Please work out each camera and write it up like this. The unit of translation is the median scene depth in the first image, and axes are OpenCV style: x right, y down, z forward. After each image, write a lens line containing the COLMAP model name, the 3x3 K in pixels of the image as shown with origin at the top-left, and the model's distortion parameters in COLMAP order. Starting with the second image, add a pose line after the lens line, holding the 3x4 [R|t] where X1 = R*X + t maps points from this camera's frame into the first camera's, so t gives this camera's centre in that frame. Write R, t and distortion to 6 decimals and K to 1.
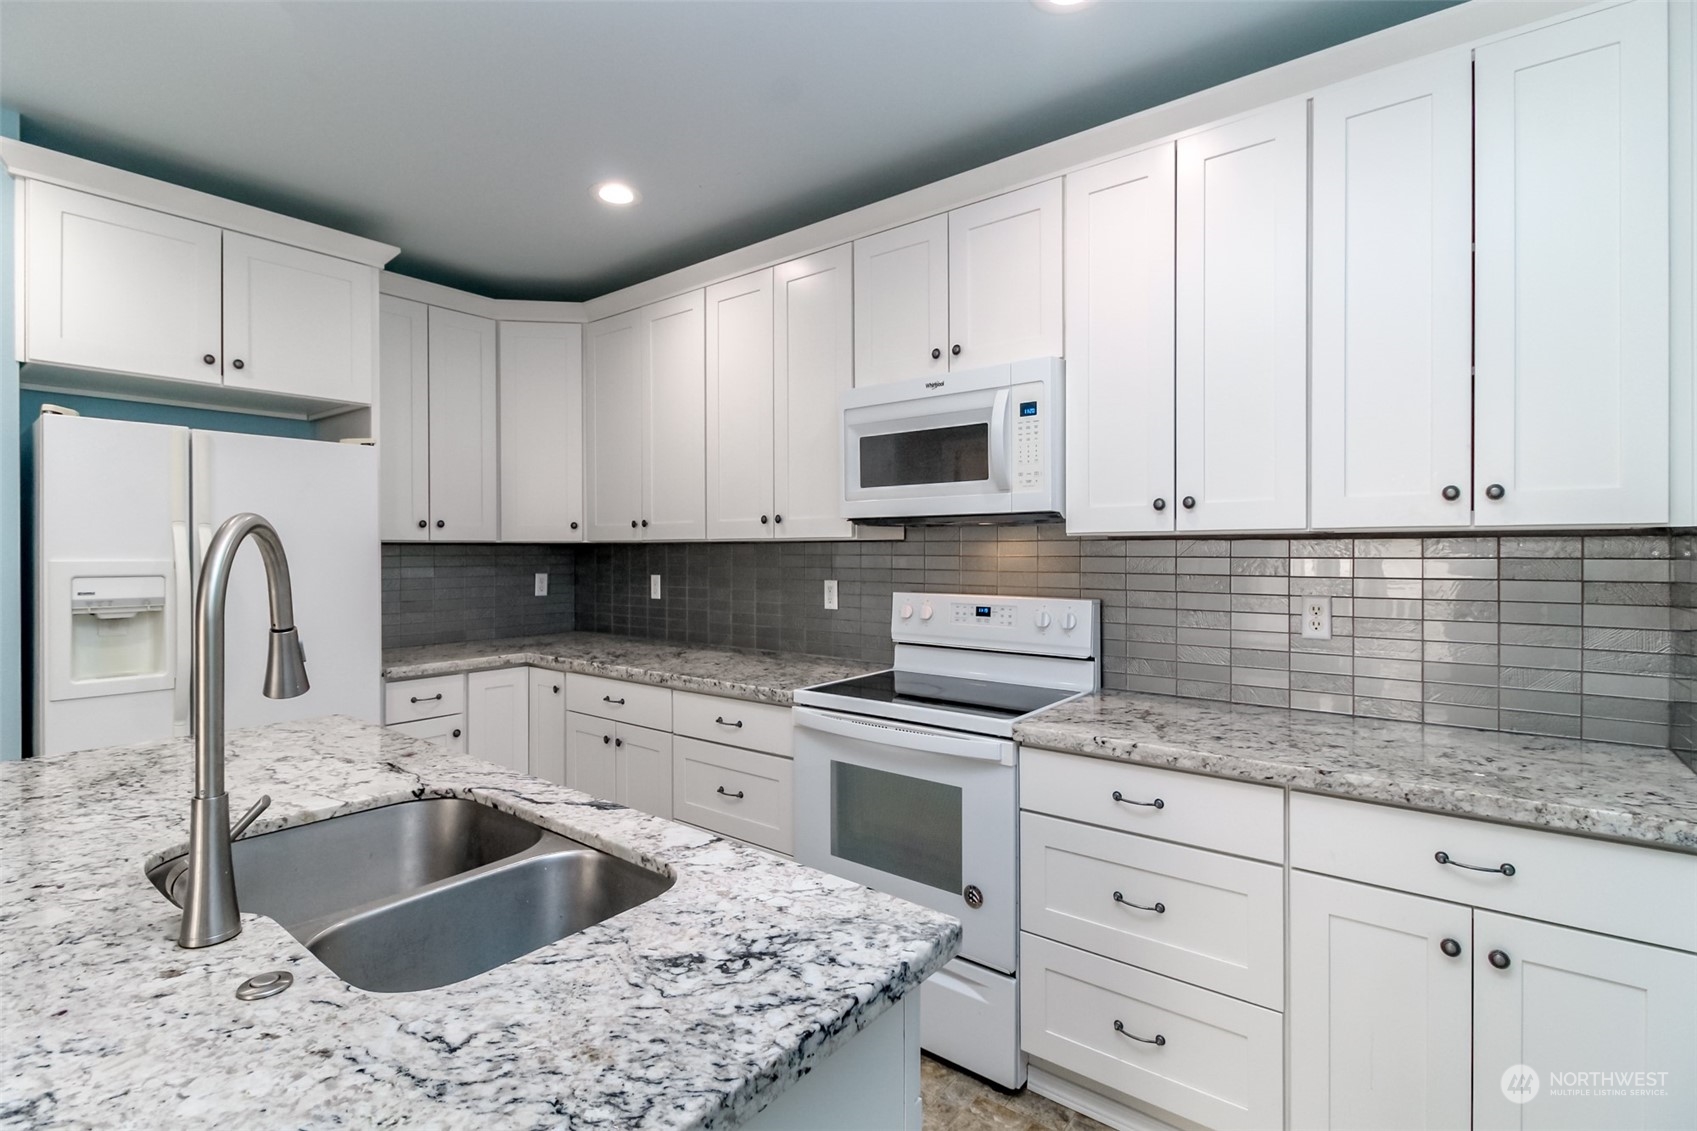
lens RADIAL K [[778.5, 0, 847.9], [0, 778.5, 560.3], [0, 0, 1]] dist [0.007559, -0.006916]
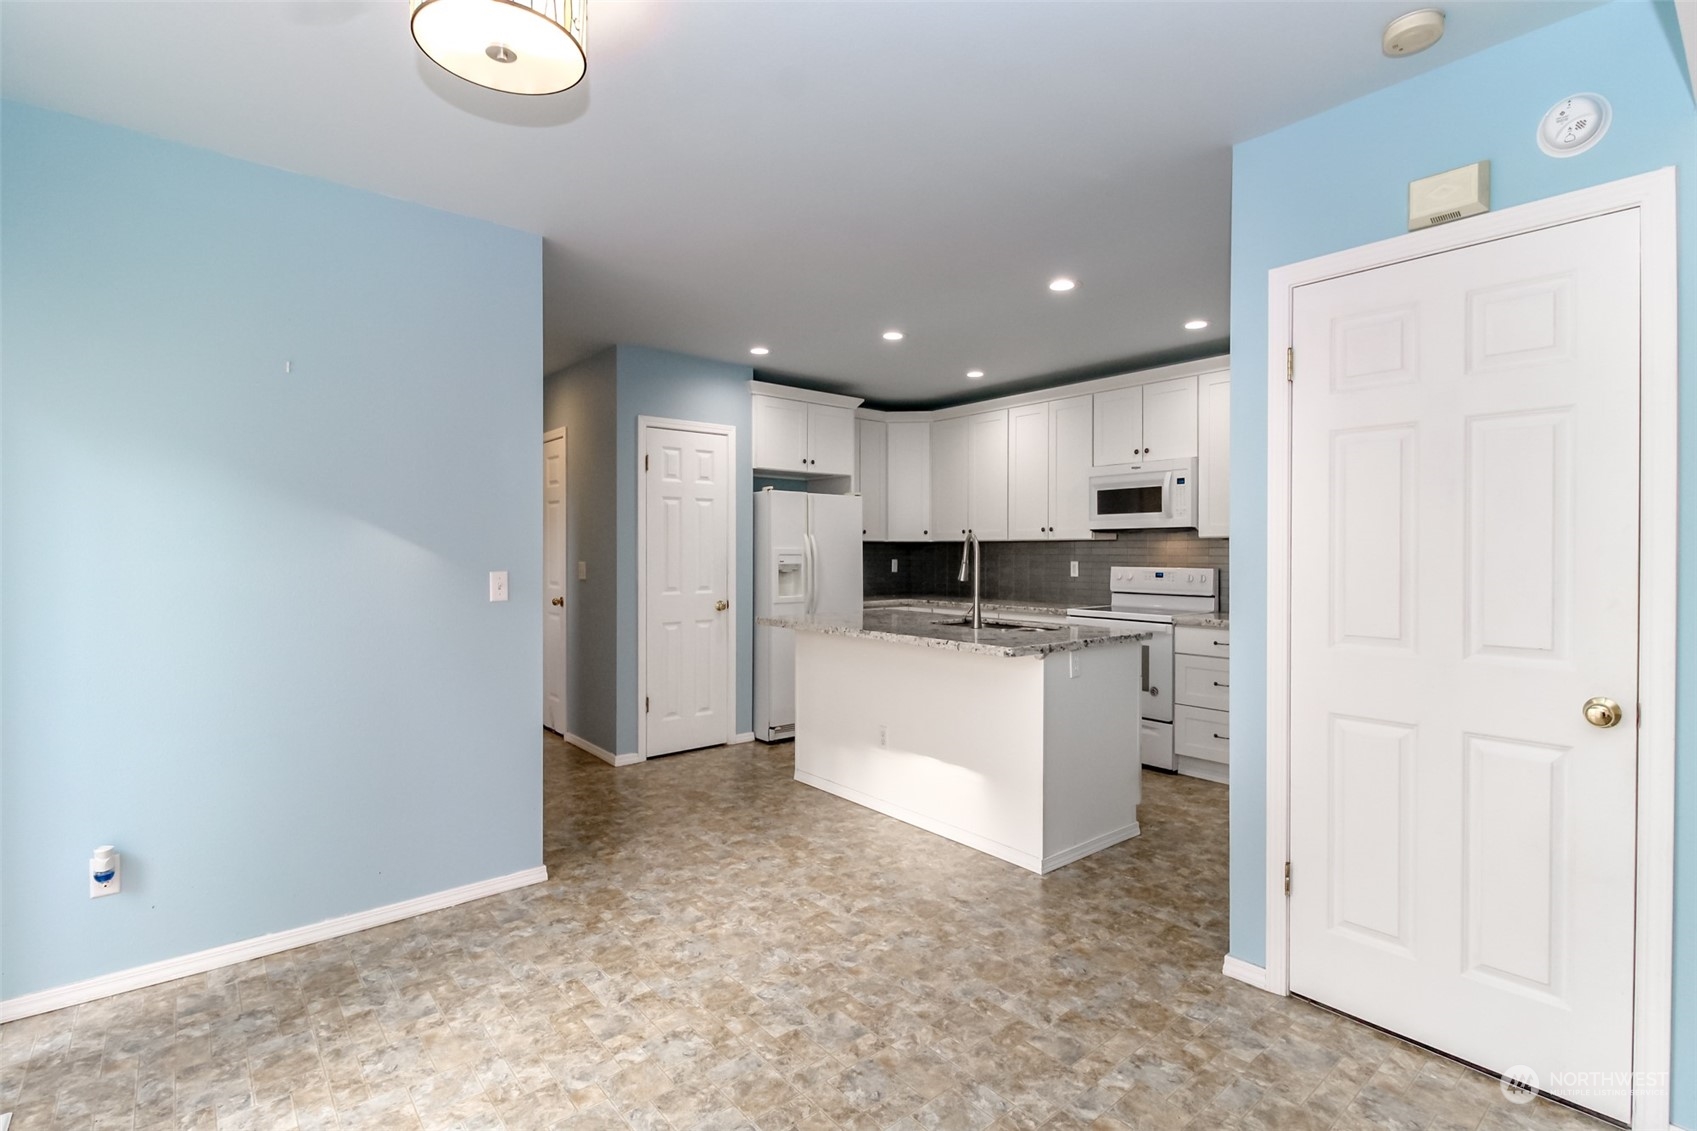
lens RADIAL K [[778.5, 0, 864.7], [0, 778.5, 565.7], [0, 0, 1]] dist [0.007559, -0.006916]
pose [[0.982192, 0.005412, -0.187803, -0.206836], [-0.004377, 0.999973, 0.005923, 0.034148], [0.187830, -0.004995, 0.982189, -1.189409]]
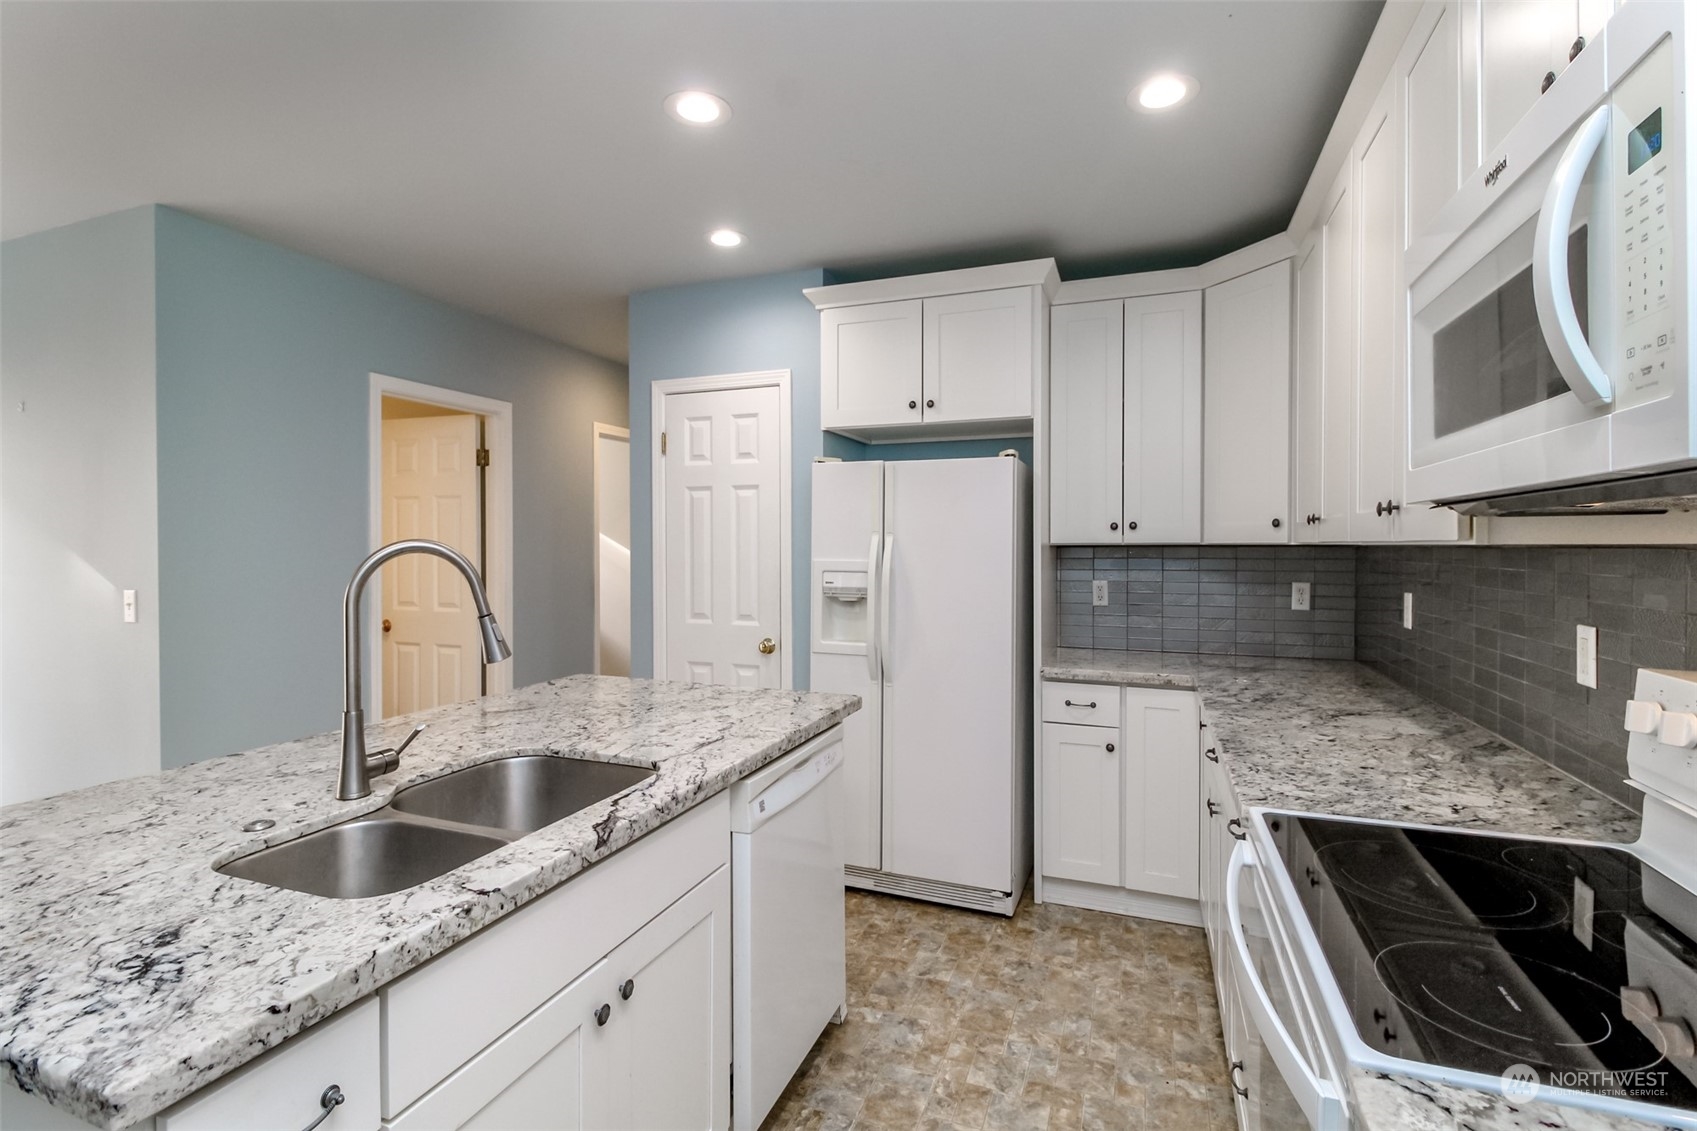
lens RADIAL K [[778.5, 0, 854.0], [0, 778.5, 559.5], [0, 0, 1]] dist [0.007559, -0.006916]
pose [[0.302055, 0.019584, -0.953089, 0.370335], [-0.012215, 0.999786, 0.016673, -0.022281], [0.953212, 0.006606, 0.302230, 0.511263]]
